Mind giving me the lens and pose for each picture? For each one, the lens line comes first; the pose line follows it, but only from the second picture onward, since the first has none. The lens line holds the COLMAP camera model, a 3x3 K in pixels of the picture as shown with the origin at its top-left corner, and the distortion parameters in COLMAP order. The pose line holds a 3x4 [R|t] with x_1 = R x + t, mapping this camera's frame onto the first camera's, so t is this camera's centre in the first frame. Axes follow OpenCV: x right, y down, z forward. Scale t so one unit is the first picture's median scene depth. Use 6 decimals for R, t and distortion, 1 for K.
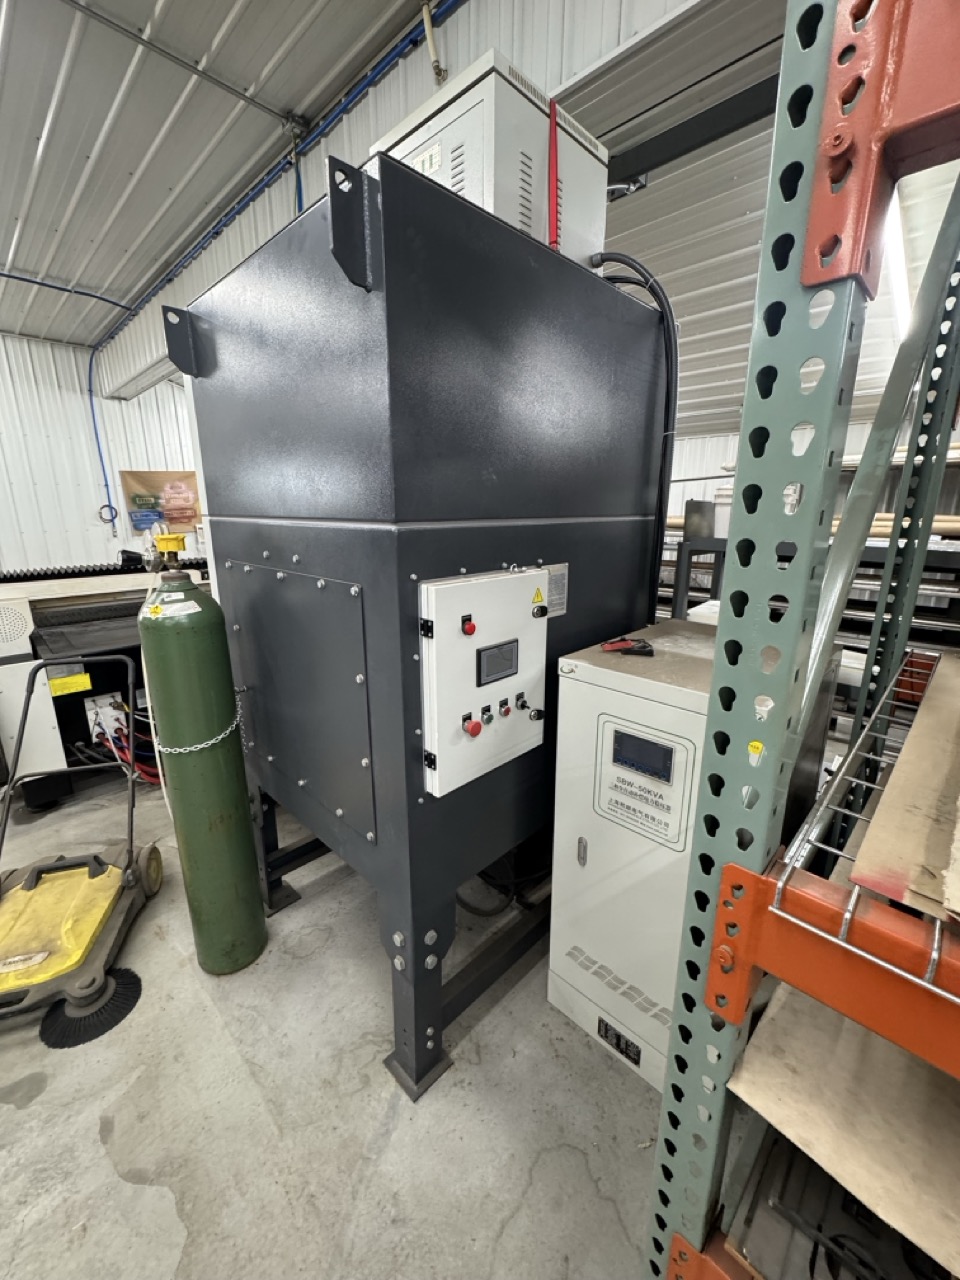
lens RADIAL K [[510.7, 0, 480.2], [0, 510.7, 639.3], [0, 0, 1]] dist [-0.004013, 0.000481]
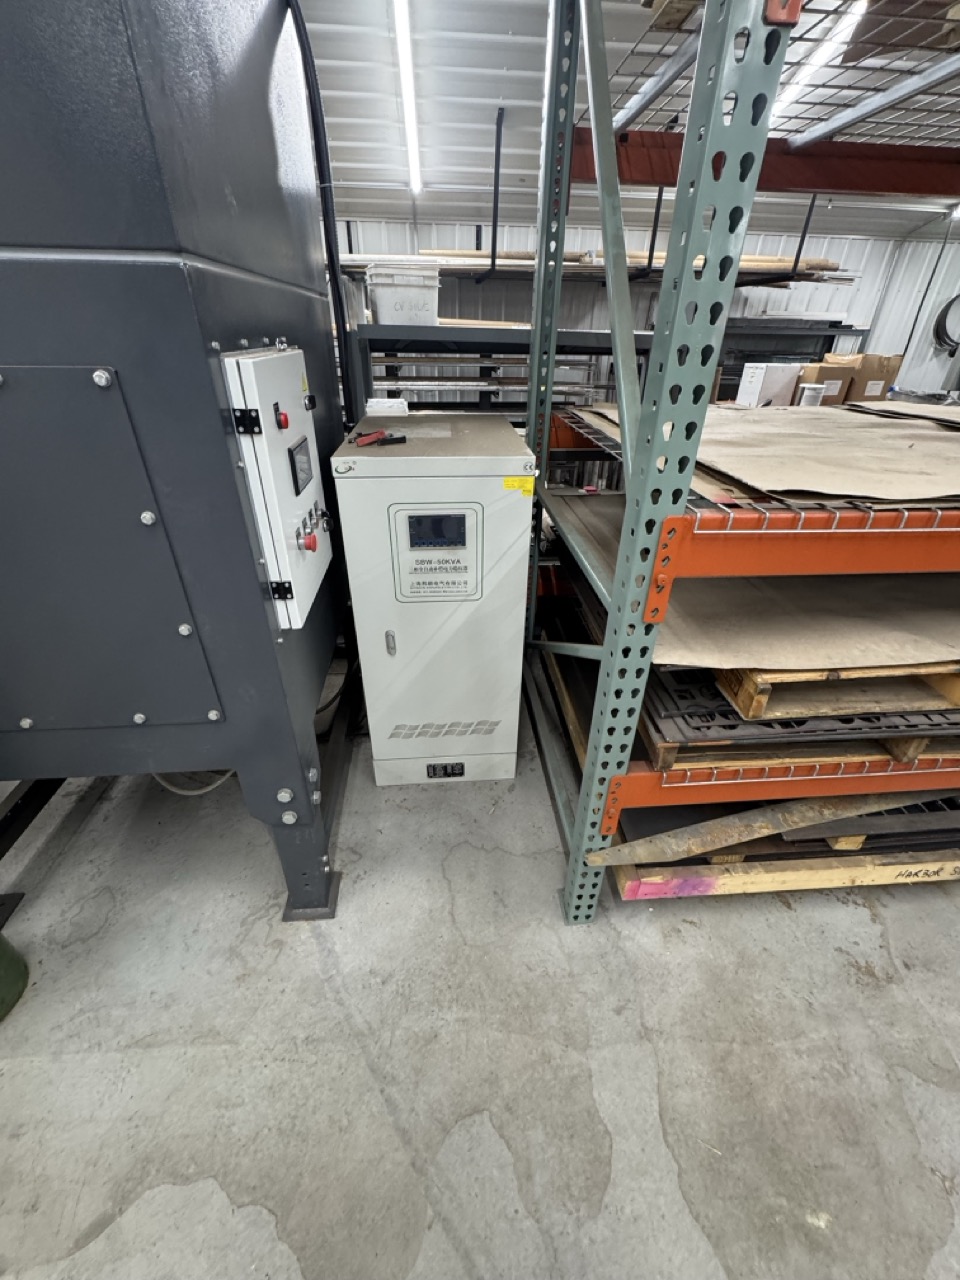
lens RADIAL K [[510.7, 0, 481.9], [0, 510.7, 639.8], [0, 0, 1]] dist [-0.004013, 0.000481]
pose [[0.649345, -0.385911, 0.655305, -0.437799], [0.174940, 0.914373, 0.365127, 0.052860], [-0.740099, -0.122454, 0.661255, 0.156343]]
